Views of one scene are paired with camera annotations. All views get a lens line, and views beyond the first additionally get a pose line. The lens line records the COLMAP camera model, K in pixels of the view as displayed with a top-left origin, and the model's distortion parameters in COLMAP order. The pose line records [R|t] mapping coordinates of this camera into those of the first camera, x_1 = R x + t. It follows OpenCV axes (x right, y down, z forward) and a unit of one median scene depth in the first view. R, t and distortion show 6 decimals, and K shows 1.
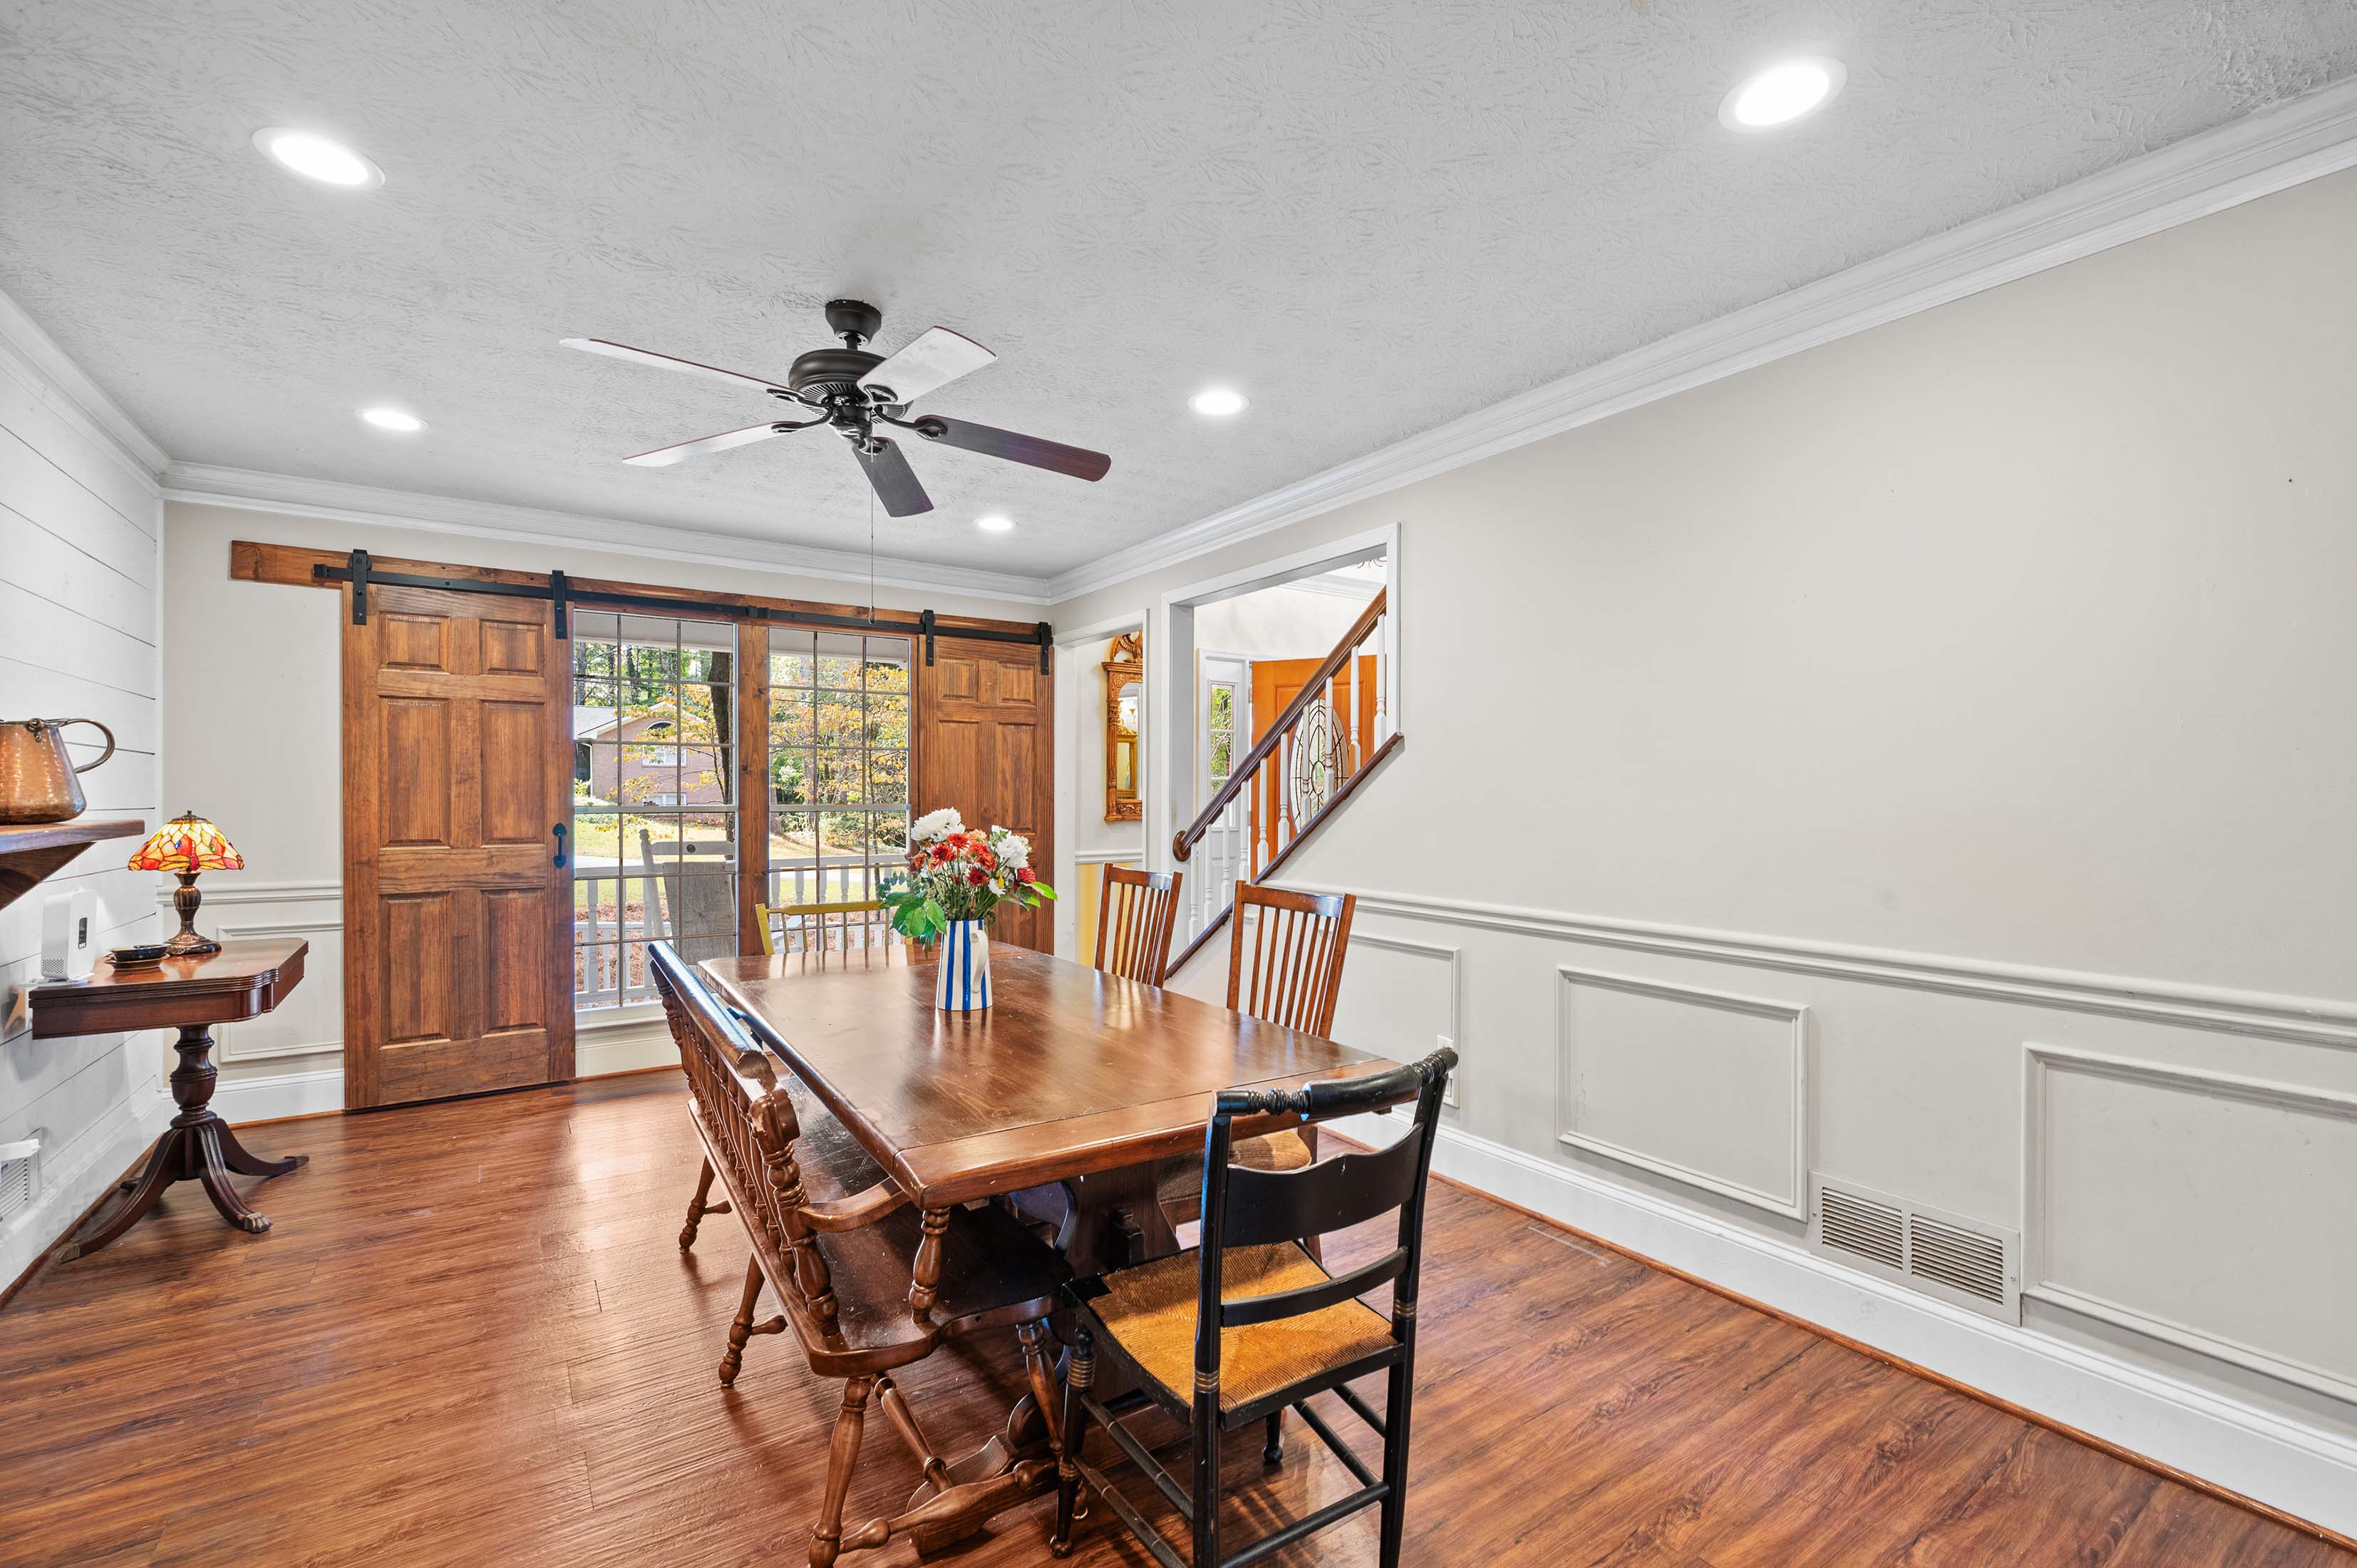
lens RADIAL K [[1028.0, 0, 1192.8], [0, 1028.0, 797.9], [0, 0, 1]] dist [-0.000902, 0.000749]
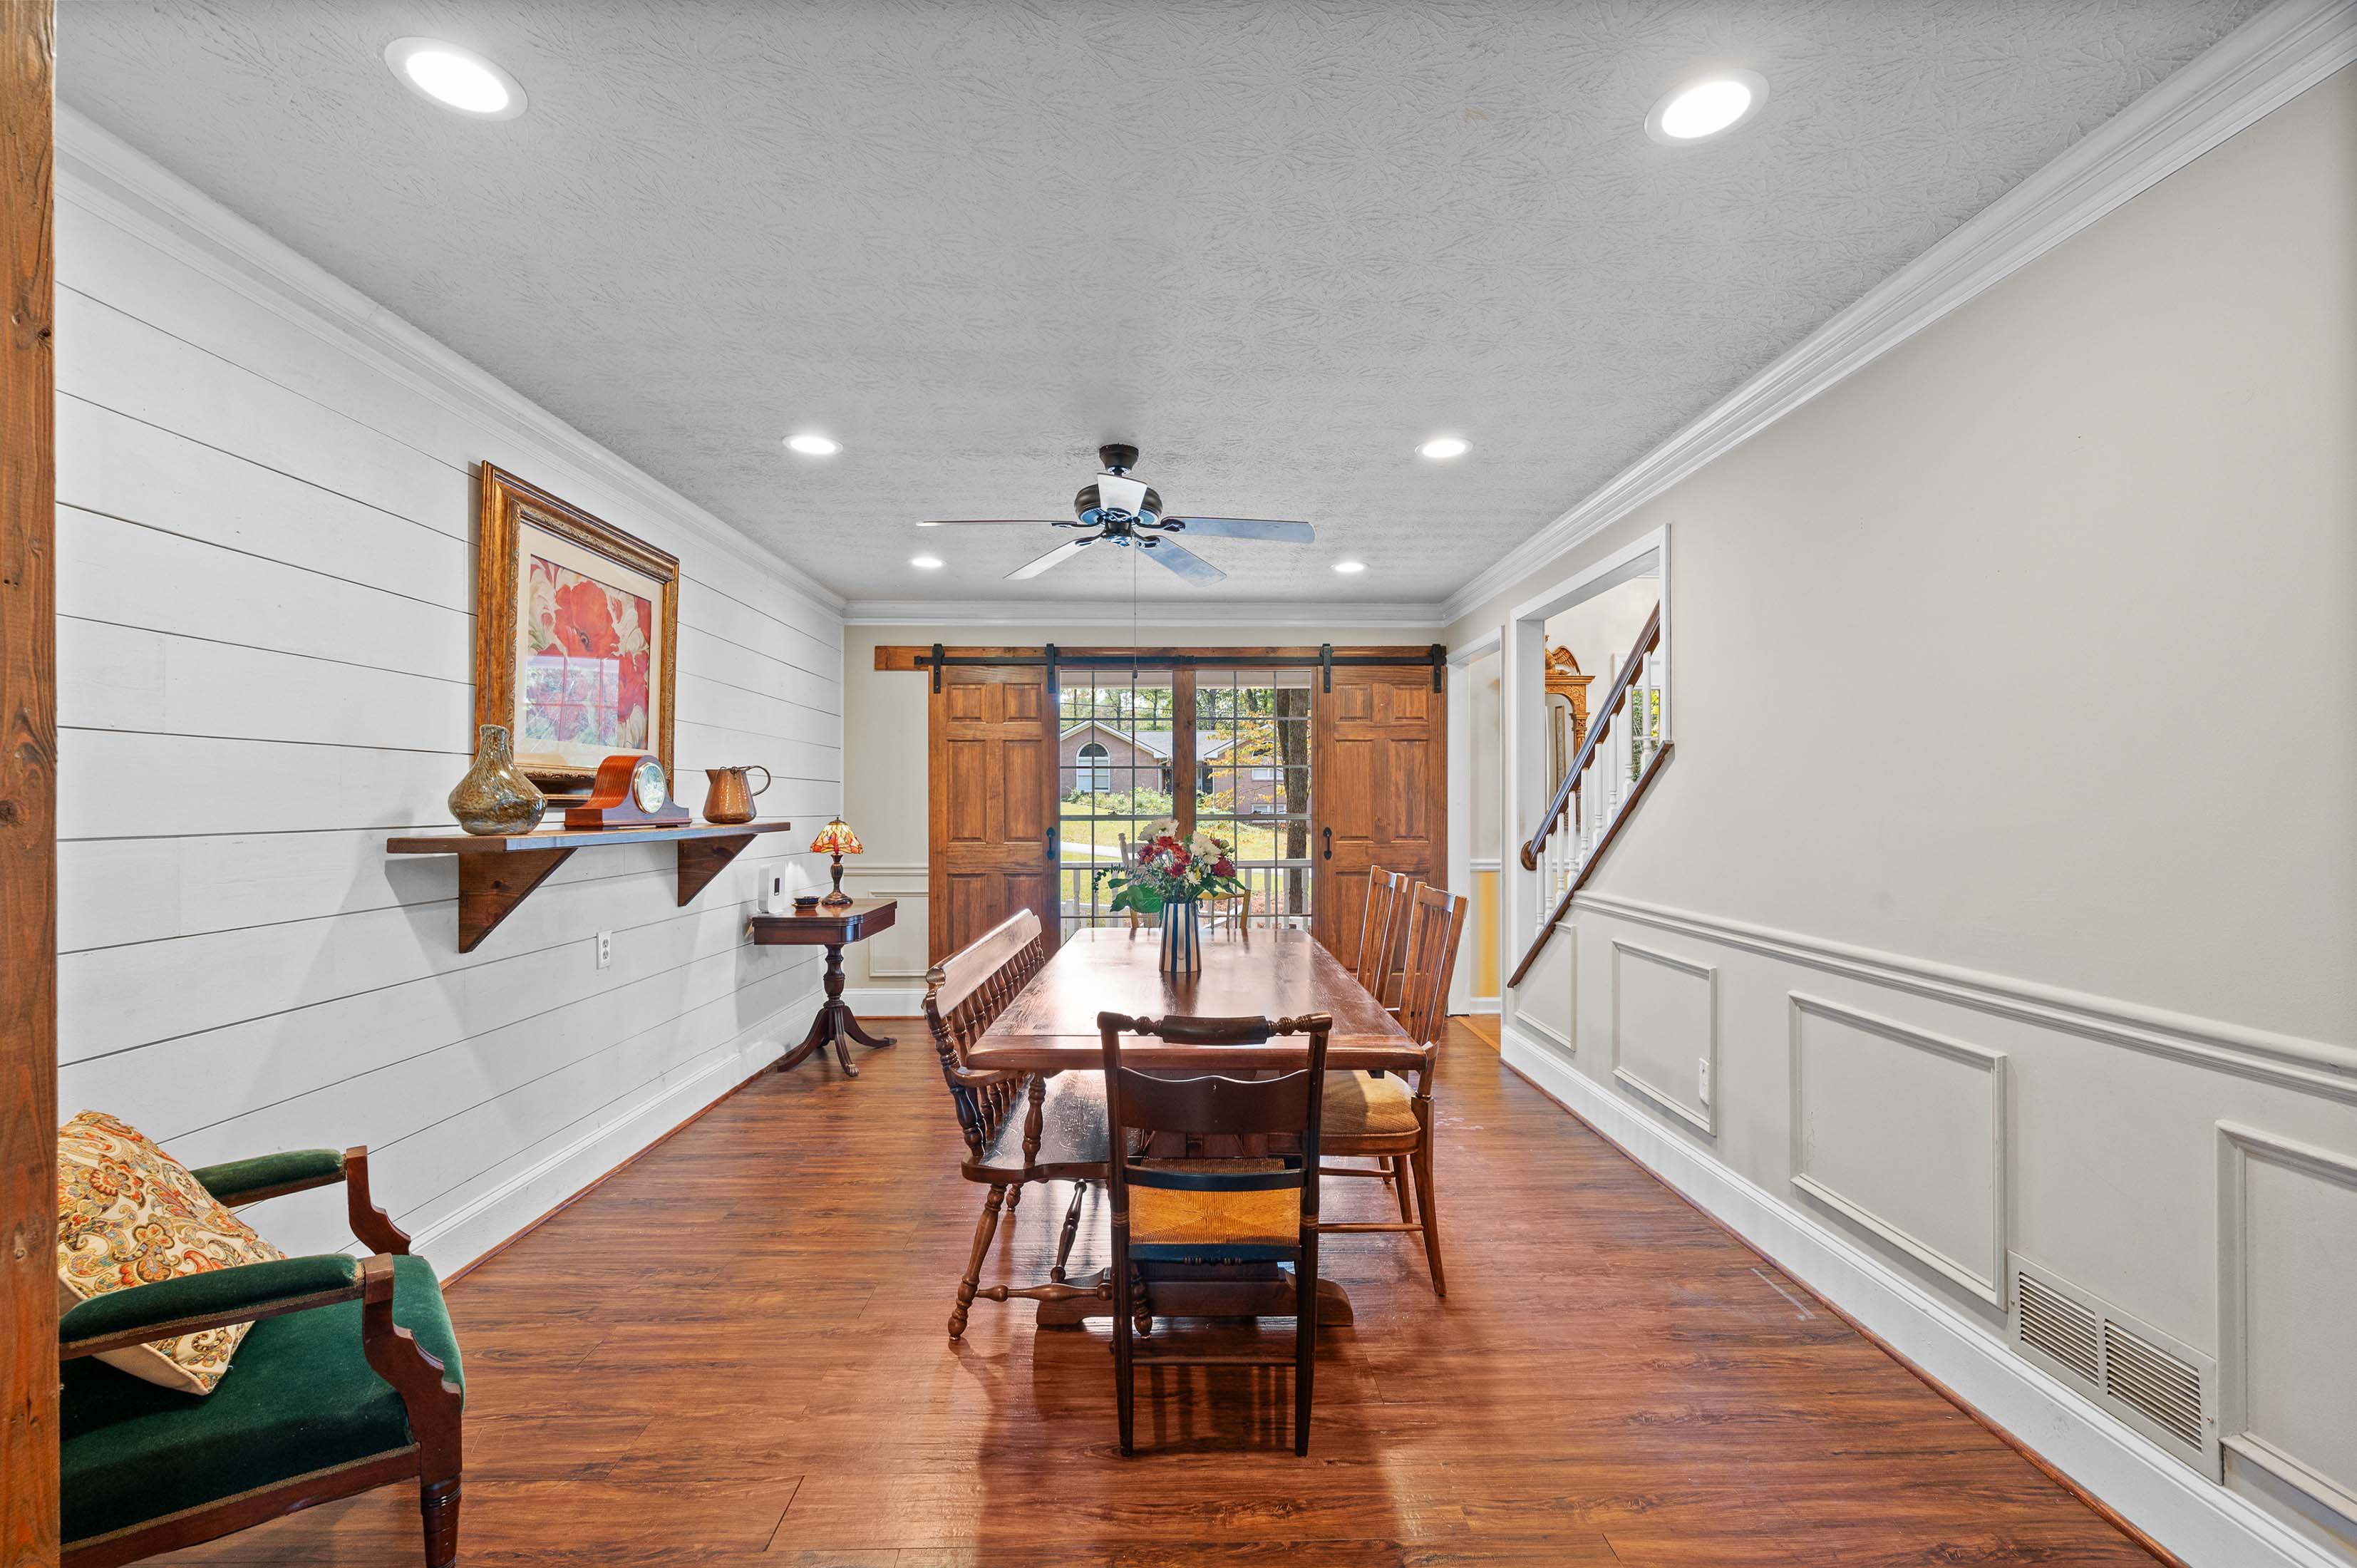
lens RADIAL K [[1028.0, 0, 1181.9], [0, 1028.0, 797.1], [0, 0, 1]] dist [-0.000902, 0.000749]
pose [[0.832275, -0.007006, -0.554318, 0.333442], [0.001418, 0.999944, -0.010509, -0.001012], [0.554361, 0.007960, 0.832239, -0.053627]]
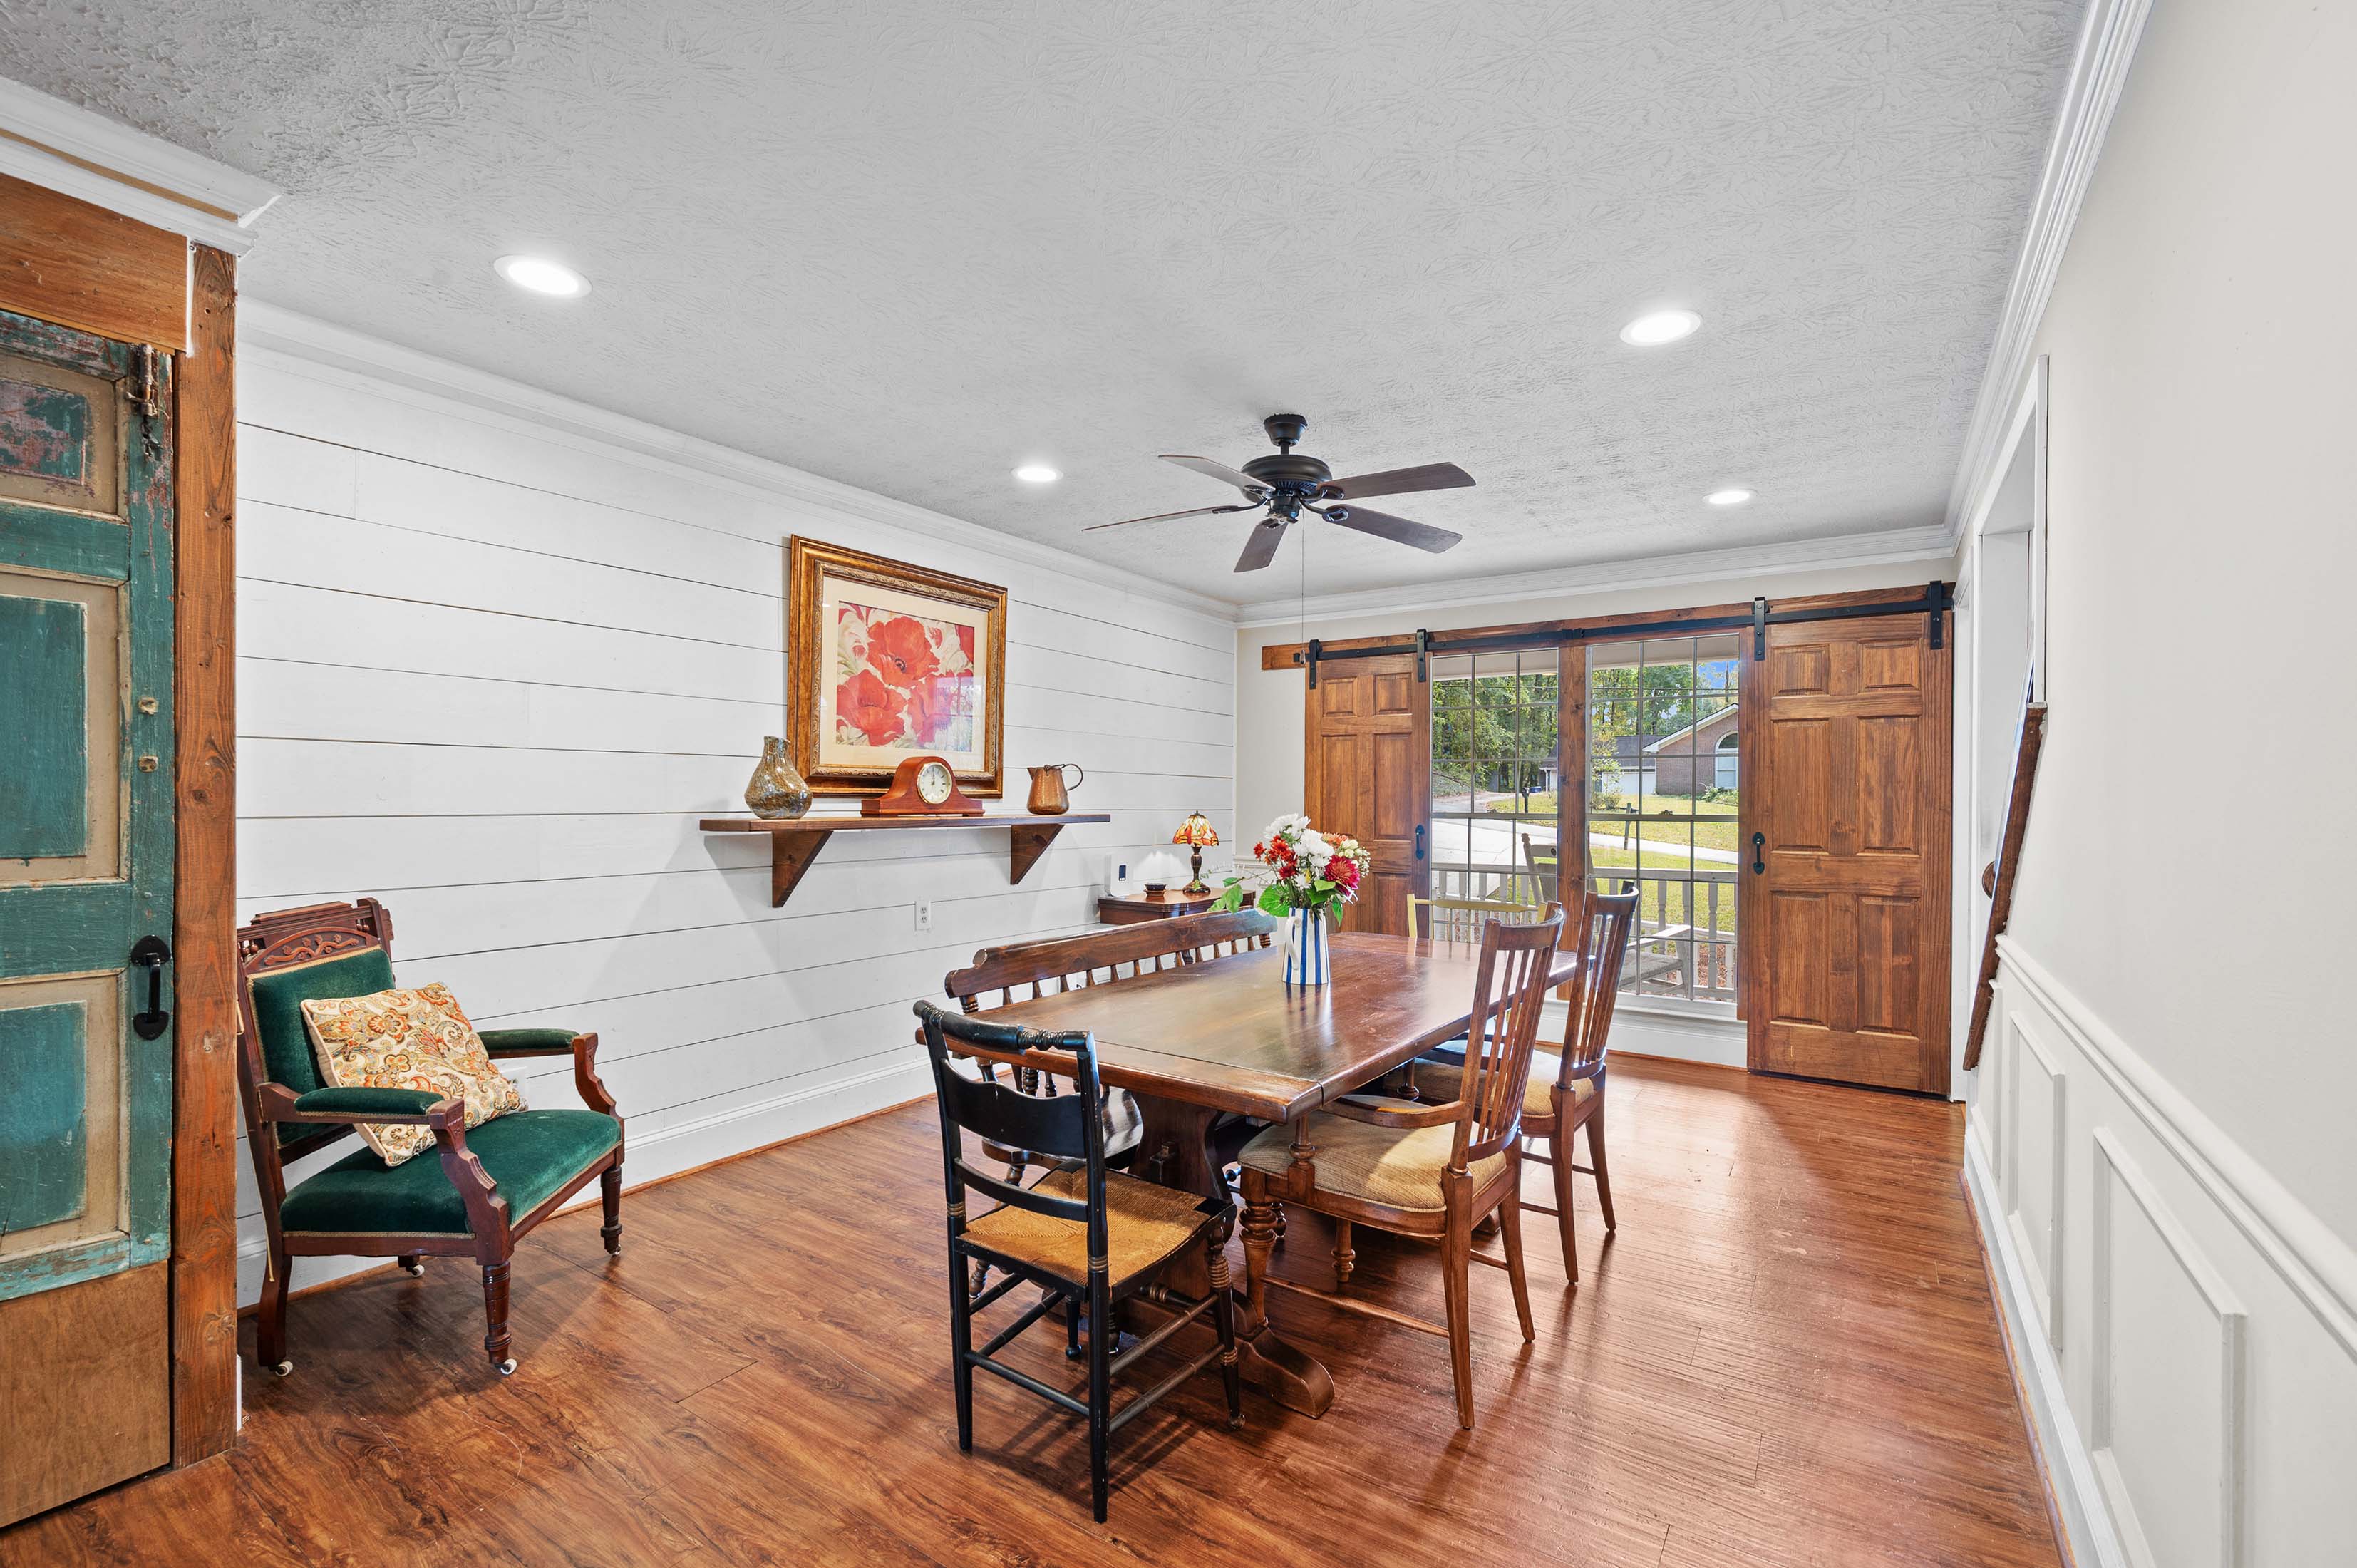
lens RADIAL K [[1028.0, 0, 1168.2], [0, 1028.0, 799.7], [0, 0, 1]] dist [-0.000902, 0.000749]
pose [[0.350085, 0.000645, -0.936718, 0.549392], [-0.008389, 0.999962, -0.002447, -0.001387], [0.936680, 0.008715, 0.350077, 0.287950]]
